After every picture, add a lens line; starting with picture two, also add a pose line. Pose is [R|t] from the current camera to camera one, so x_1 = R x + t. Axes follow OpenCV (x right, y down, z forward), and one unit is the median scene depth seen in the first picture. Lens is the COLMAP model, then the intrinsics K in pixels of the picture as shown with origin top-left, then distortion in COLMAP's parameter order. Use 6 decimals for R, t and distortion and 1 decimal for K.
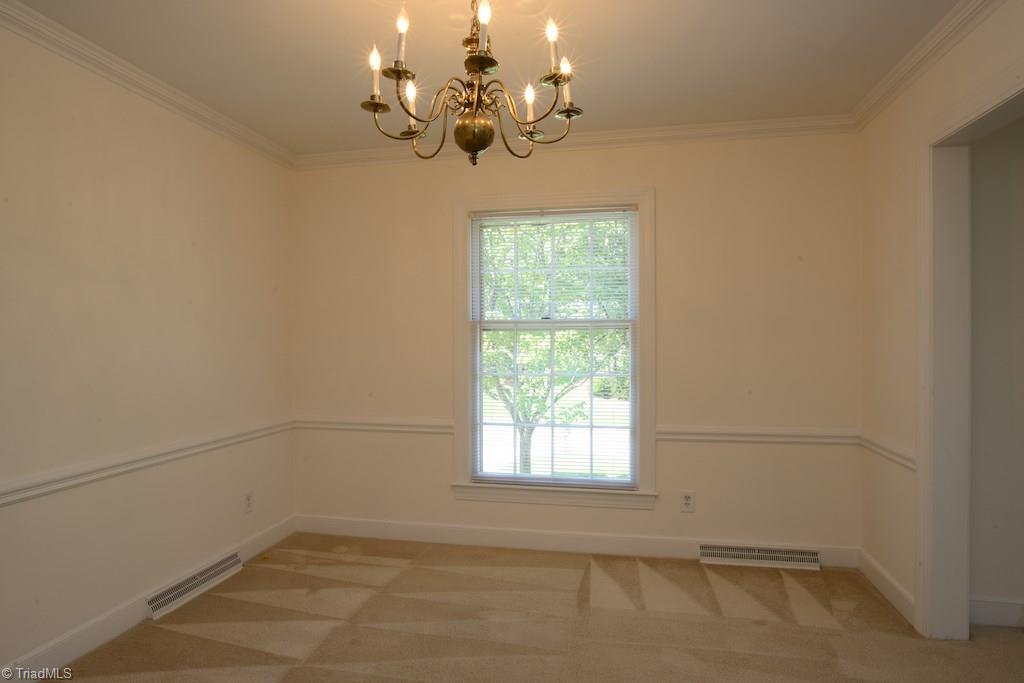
lens RADIAL K [[581.4, 0, 518.7], [0, 581.4, 341.1], [0, 0, 1]] dist [-0.023687, 0.005303]
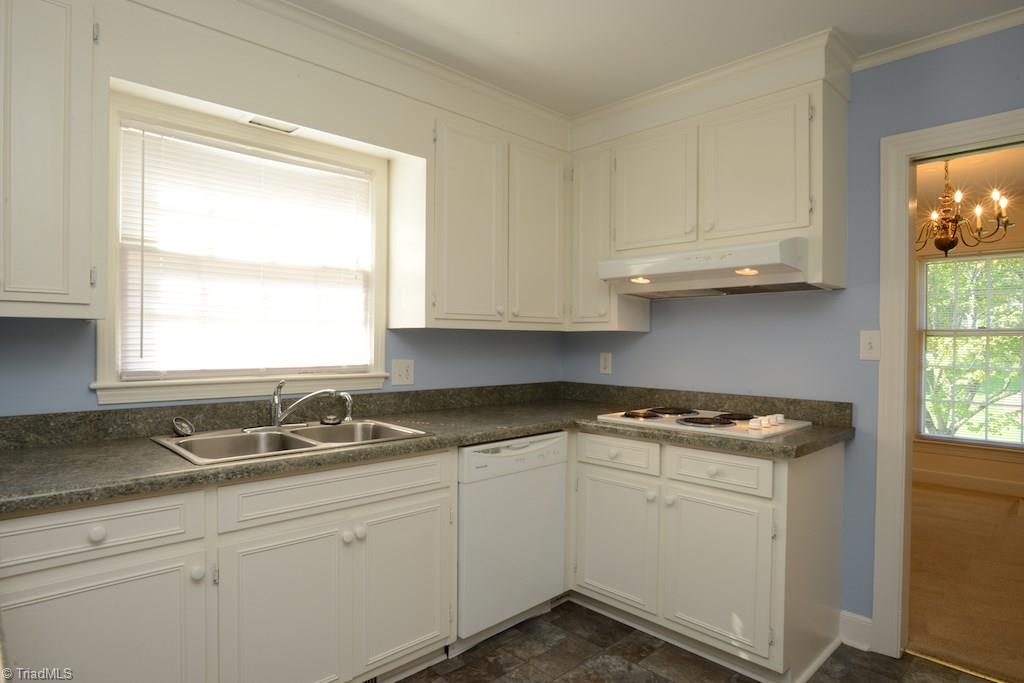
lens RADIAL K [[581.4, 0, 508.9], [0, 581.4, 343.0], [0, 0, 1]] dist [-0.023687, 0.005303]
pose [[0.822254, 0.005854, -0.569090, -0.176454], [-0.007213, 0.999974, -0.000135, 0.012148], [0.569075, 0.004216, 0.822275, -1.423632]]
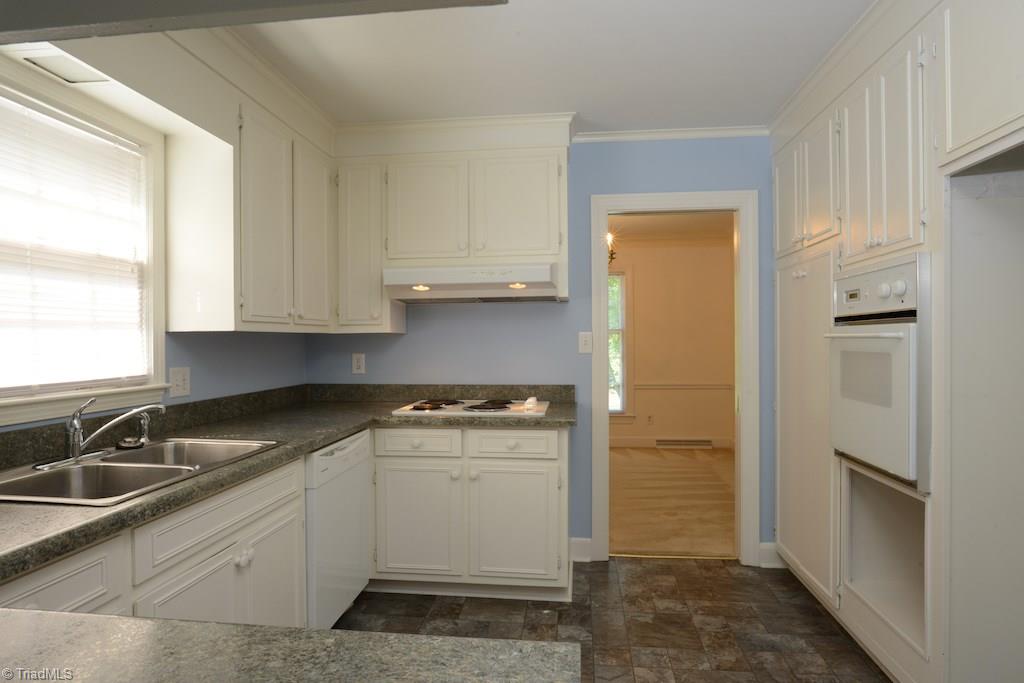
lens RADIAL K [[581.4, 0, 508.3], [0, 581.4, 341.5], [0, 0, 1]] dist [-0.023687, 0.005303]
pose [[0.997320, -0.009948, 0.072485, -0.435146], [0.010037, 0.999949, -0.000869, 0.009335], [-0.072473, 0.001594, 0.997369, -1.581739]]
